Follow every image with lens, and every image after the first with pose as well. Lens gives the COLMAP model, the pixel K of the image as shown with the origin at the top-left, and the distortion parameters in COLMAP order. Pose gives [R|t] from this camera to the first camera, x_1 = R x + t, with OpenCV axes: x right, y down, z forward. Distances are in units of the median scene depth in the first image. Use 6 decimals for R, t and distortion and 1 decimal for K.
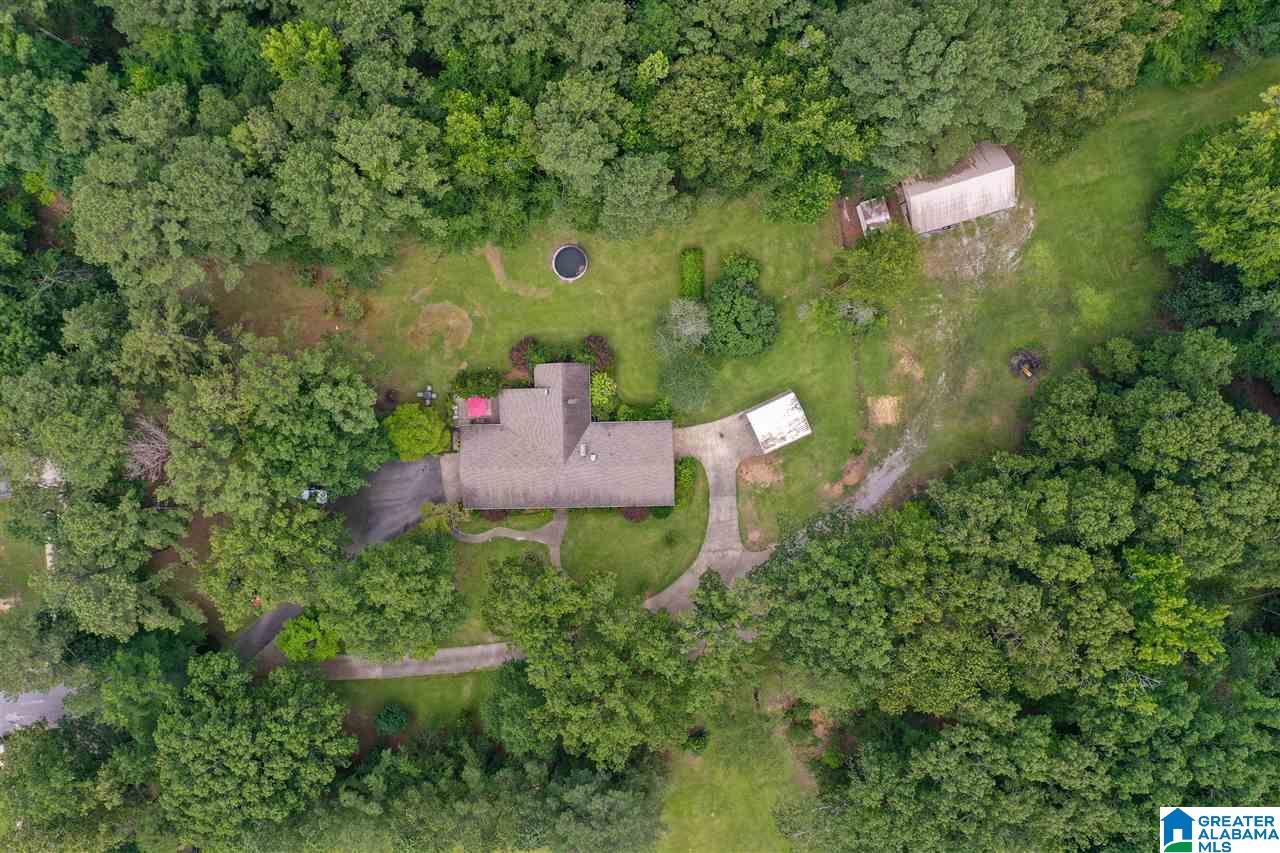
lens RADIAL K [[1022.4, 0, 640.0], [0, 1022.4, 426.5], [0, 0, 1]] dist [-0.009361, -0.002530]
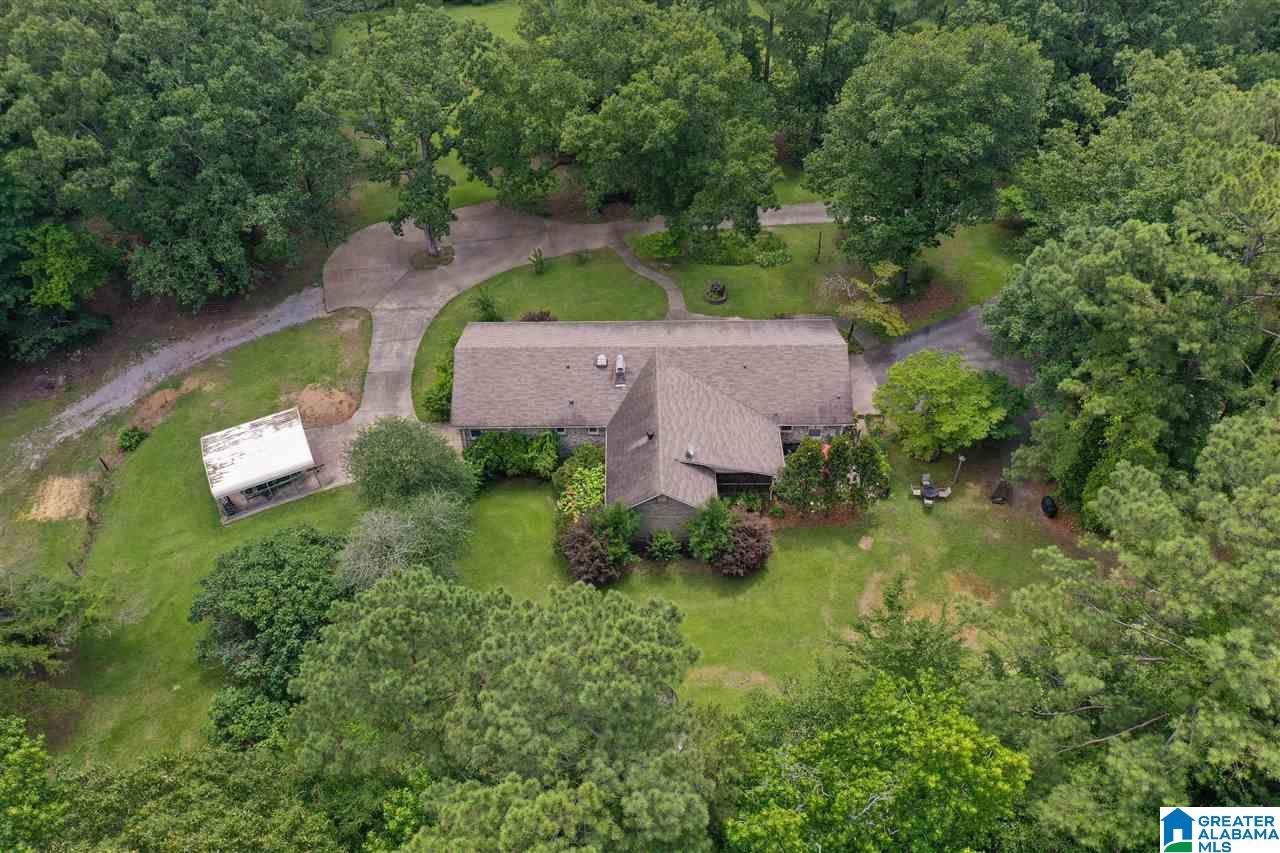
lens RADIAL K [[1022.4, 0, 640.0], [0, 1022.4, 426.5], [0, 0, 1]] dist [-0.009361, -0.002530]
pose [[-0.999779, -0.009698, 0.018629, -0.073392], [0.019622, -0.747549, 0.663917, -0.343044], [0.007488, 0.664136, 0.747574, 0.596954]]
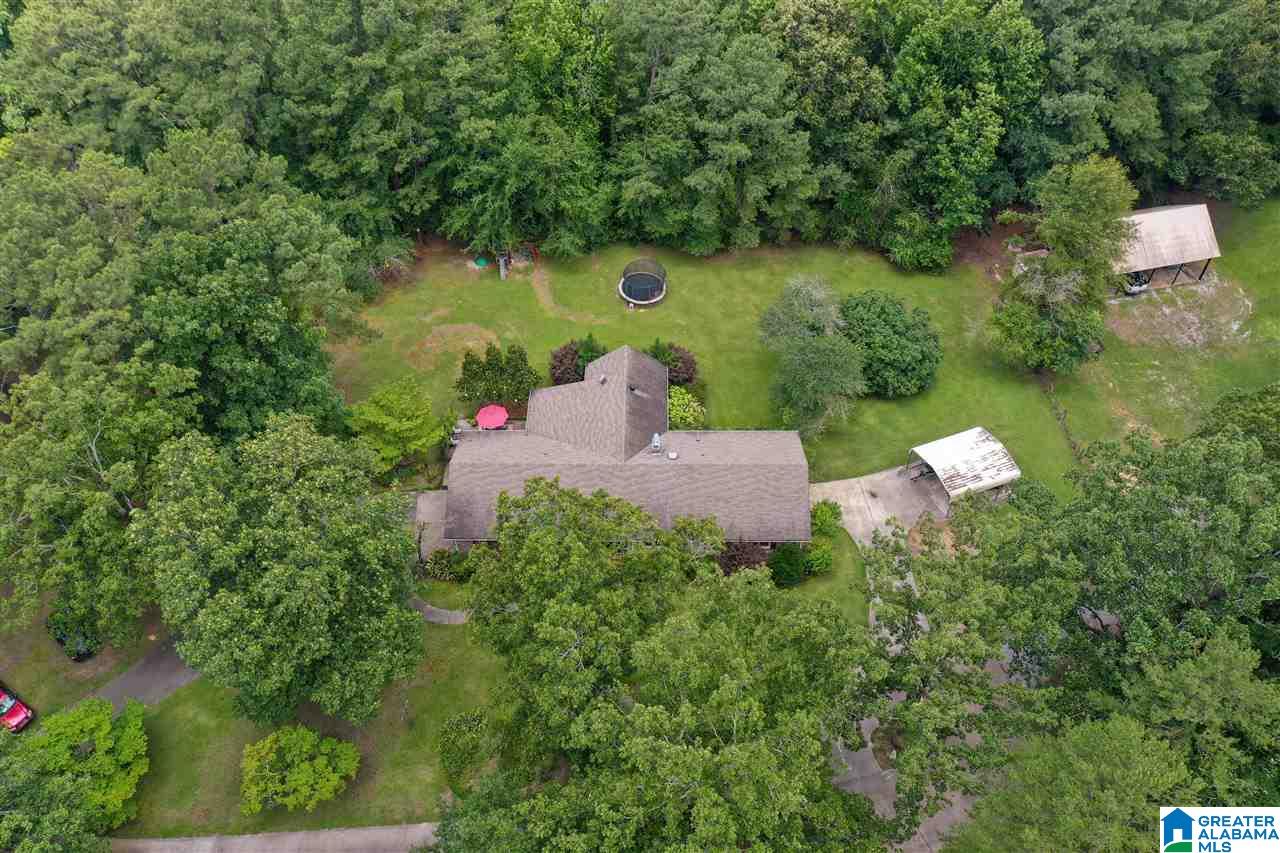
lens RADIAL K [[1022.4, 0, 640.0], [0, 1022.4, 426.5], [0, 0, 1]] dist [-0.009361, -0.002530]
pose [[0.999314, 0.024991, -0.027327, -0.047206], [-0.036988, 0.709306, -0.703929, 0.430803], [0.001791, 0.704457, 0.709744, 0.539583]]
